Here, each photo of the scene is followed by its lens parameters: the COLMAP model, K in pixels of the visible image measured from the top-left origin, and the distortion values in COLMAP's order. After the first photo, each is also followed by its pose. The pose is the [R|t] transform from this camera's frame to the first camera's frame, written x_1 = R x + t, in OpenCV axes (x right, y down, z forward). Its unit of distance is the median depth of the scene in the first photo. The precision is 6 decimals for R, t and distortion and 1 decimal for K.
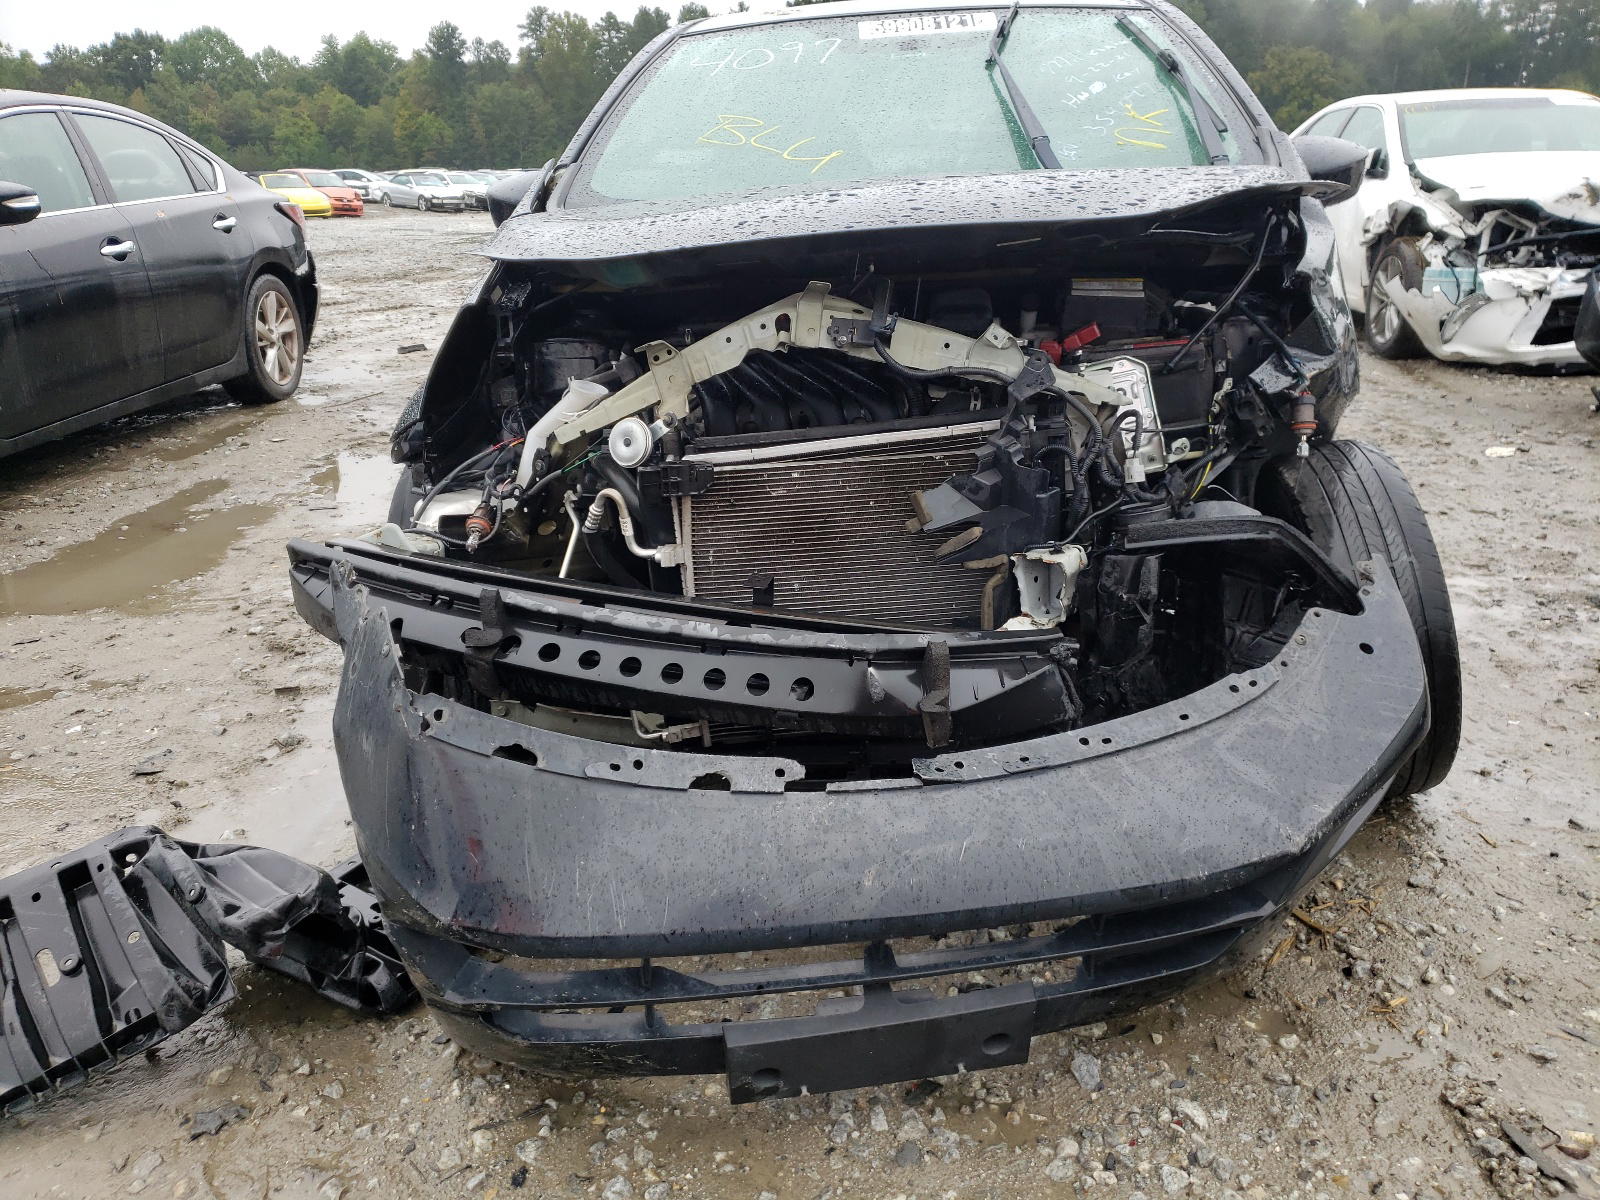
lens RADIAL K [[1230.5, 0, 796.0], [0, 1230.5, 589.9], [0, 0, 1]] dist [0.070433, -0.060717]
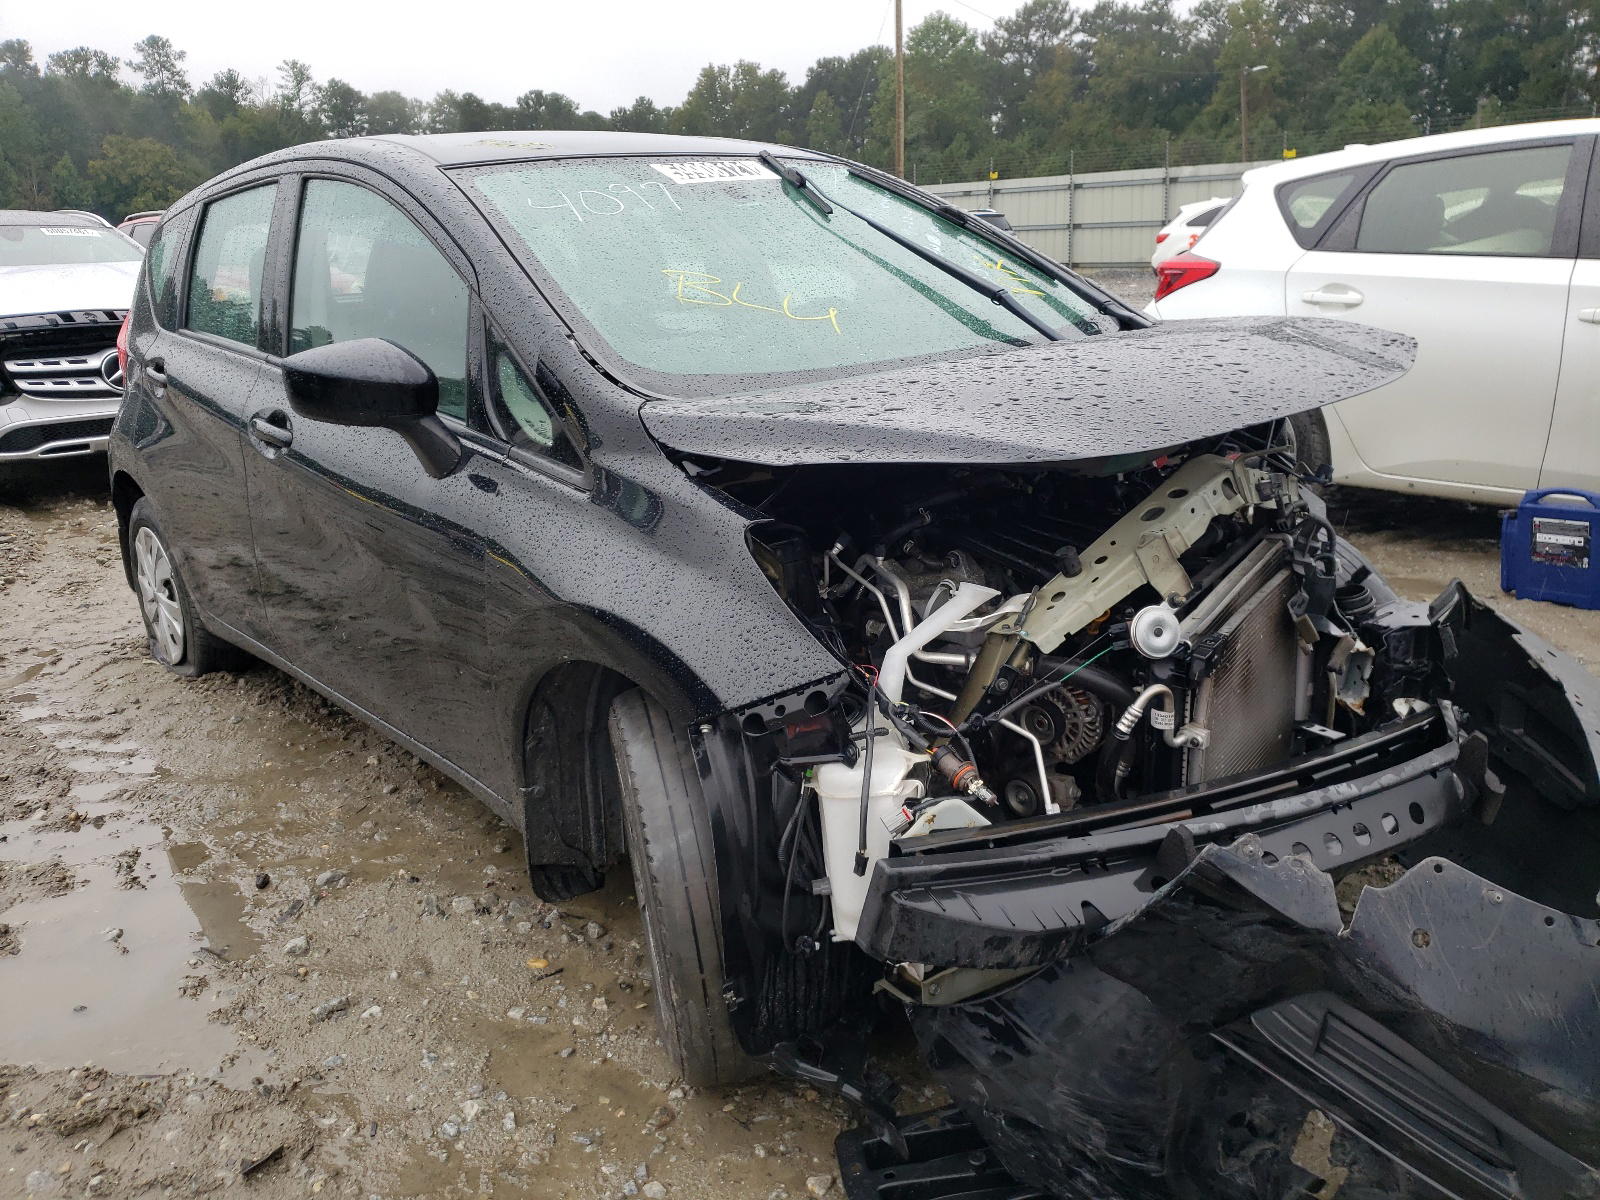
lens RADIAL K [[1230.5, 0, 798.0], [0, 1230.5, 589.2], [0, 0, 1]] dist [0.070433, -0.060717]
pose [[0.682473, -0.198347, 0.703484, -1.008618], [0.244587, 0.968962, 0.035916, -0.259318], [-0.688773, 0.147551, 0.709803, 0.525574]]
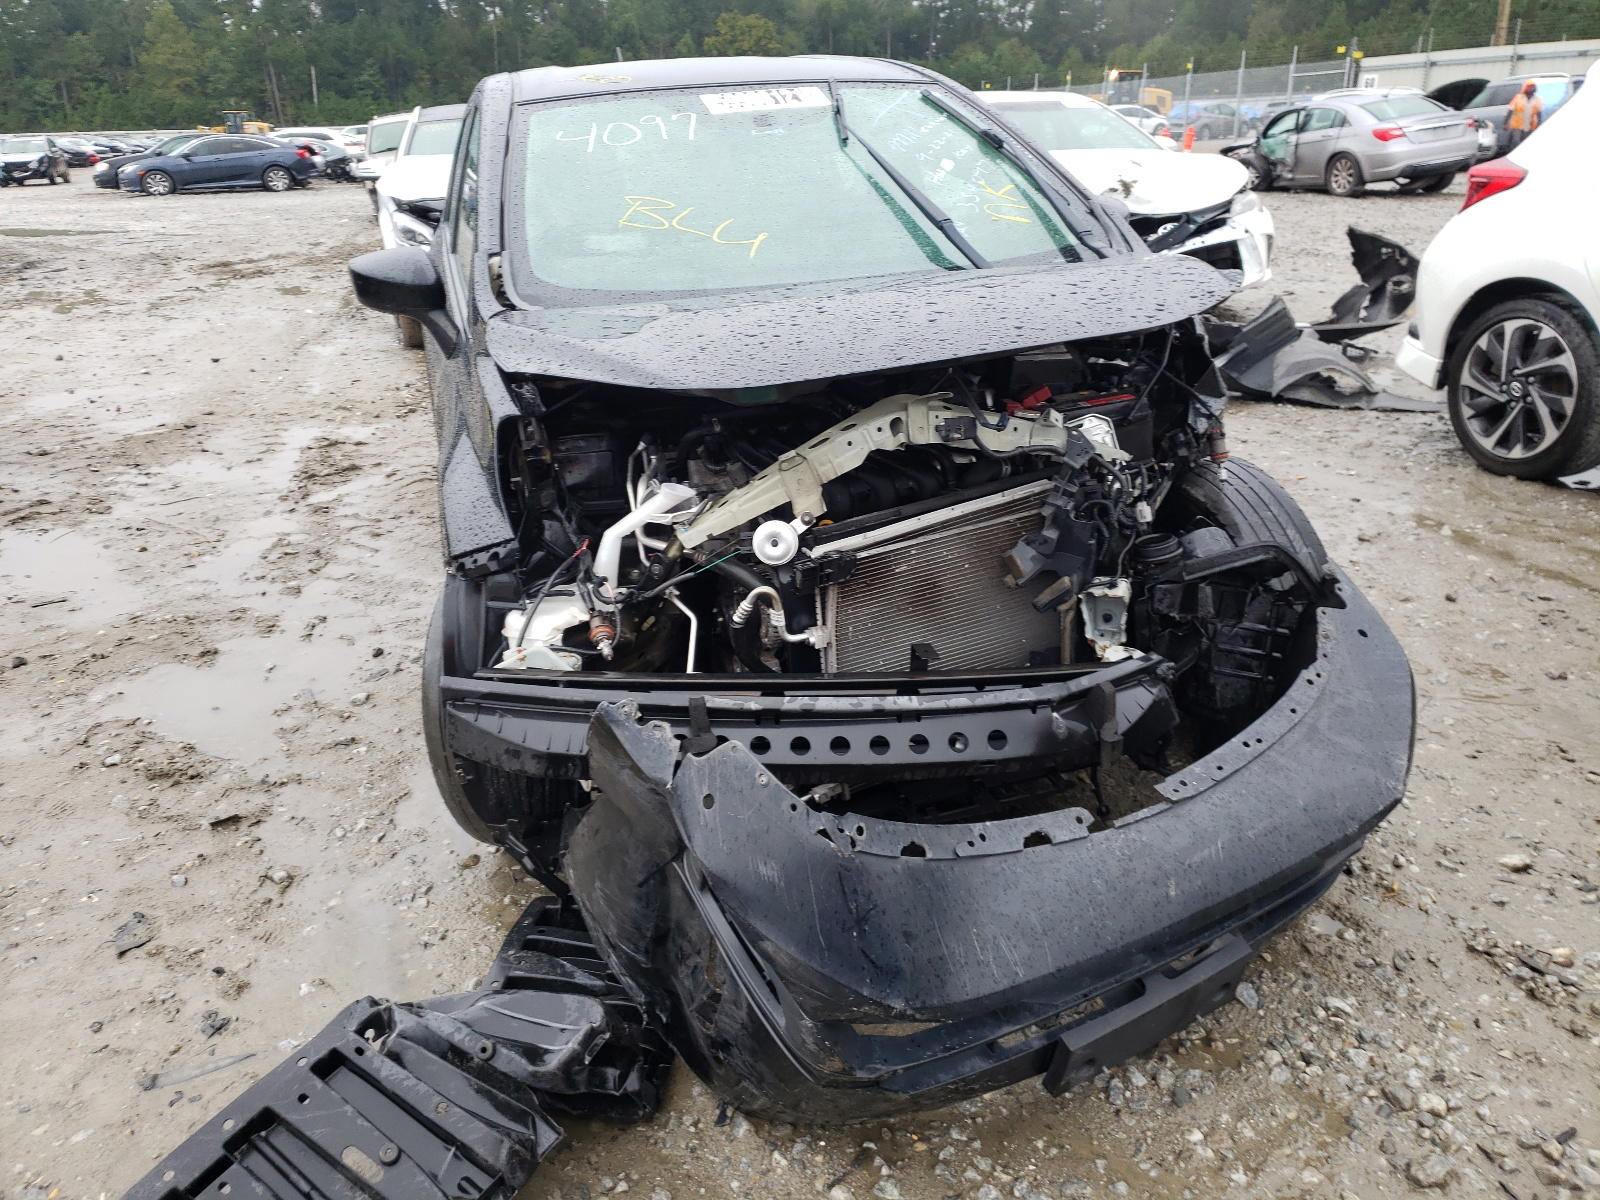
lens RADIAL K [[1230.5, 0, 792.6], [0, 1230.5, 557.7], [0, 0, 1]] dist [0.070433, -0.060717]
pose [[0.924858, -0.133128, 0.356250, -0.528433], [0.130724, 0.990936, 0.030936, -0.142308], [-0.357140, 0.017959, 0.933878, -0.035113]]
